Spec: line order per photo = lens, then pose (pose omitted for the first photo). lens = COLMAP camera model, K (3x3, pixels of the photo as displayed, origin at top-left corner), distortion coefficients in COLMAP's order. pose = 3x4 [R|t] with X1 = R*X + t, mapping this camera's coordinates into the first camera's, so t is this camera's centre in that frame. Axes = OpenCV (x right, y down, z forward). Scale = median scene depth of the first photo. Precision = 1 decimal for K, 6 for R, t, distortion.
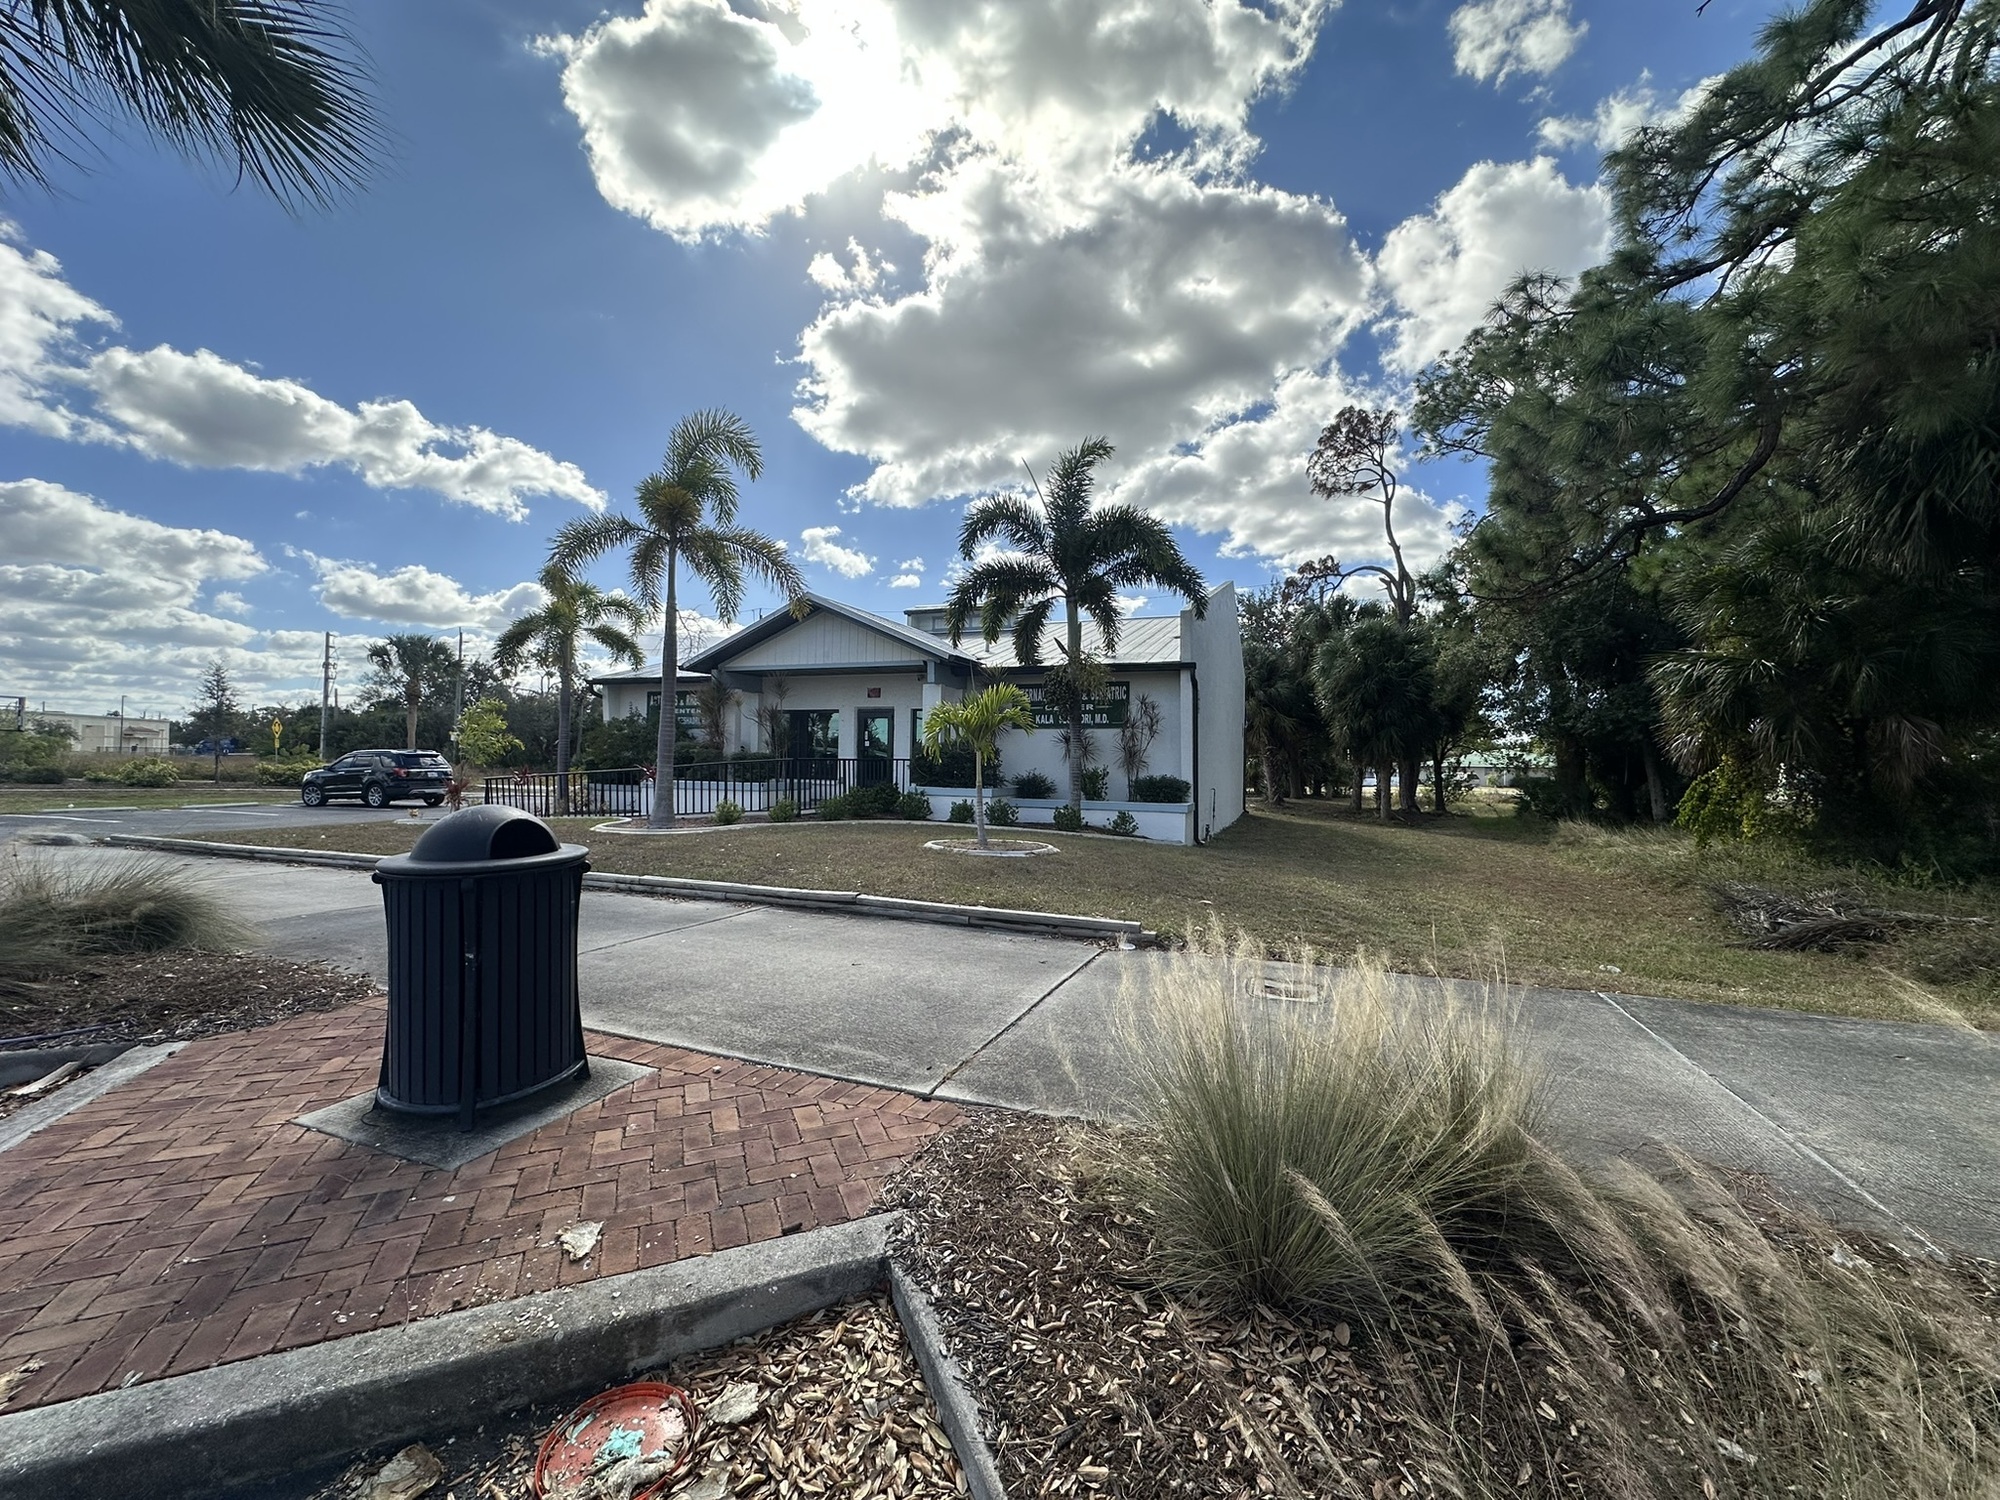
lens RADIAL K [[778.1, 0, 1000.0], [0, 778.1, 750.0], [0, 0, 1]] dist [0.018092, 0.000258]
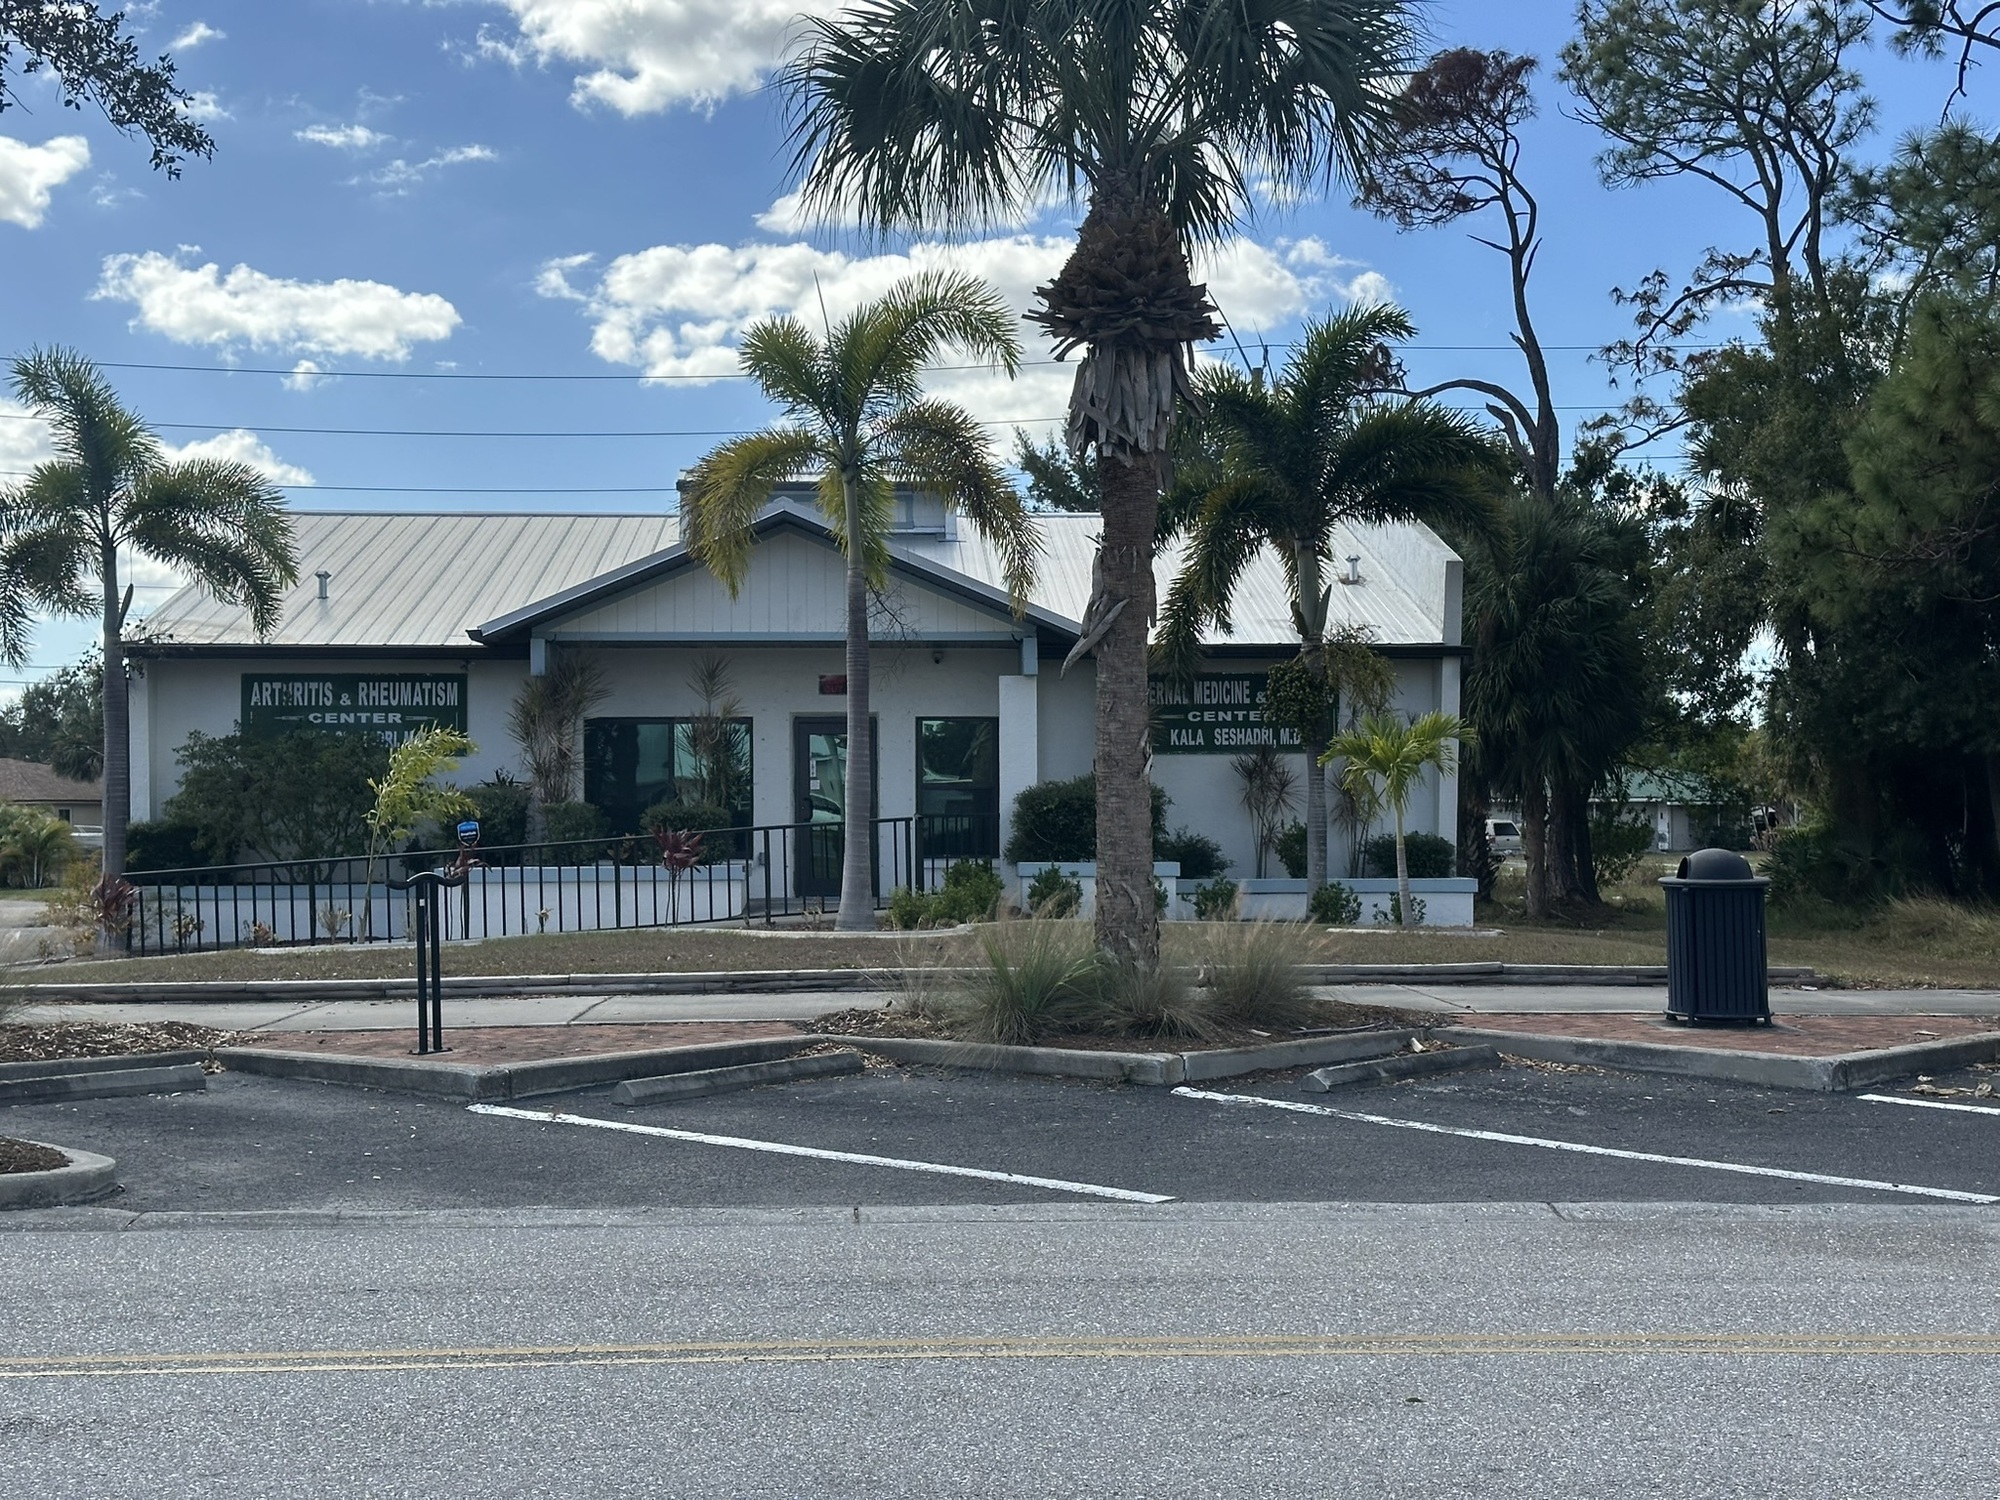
lens RADIAL K [[2773.2, 0, 1000.0], [0, 2773.2, 750.0], [0, 0, 1]] dist [0.084681, 0.955855]
pose [[0.910552, -0.012189, 0.413216, -0.913824], [0.011963, 0.999924, 0.003136, -0.038816], [-0.413222, 0.002088, 0.910628, -0.777195]]
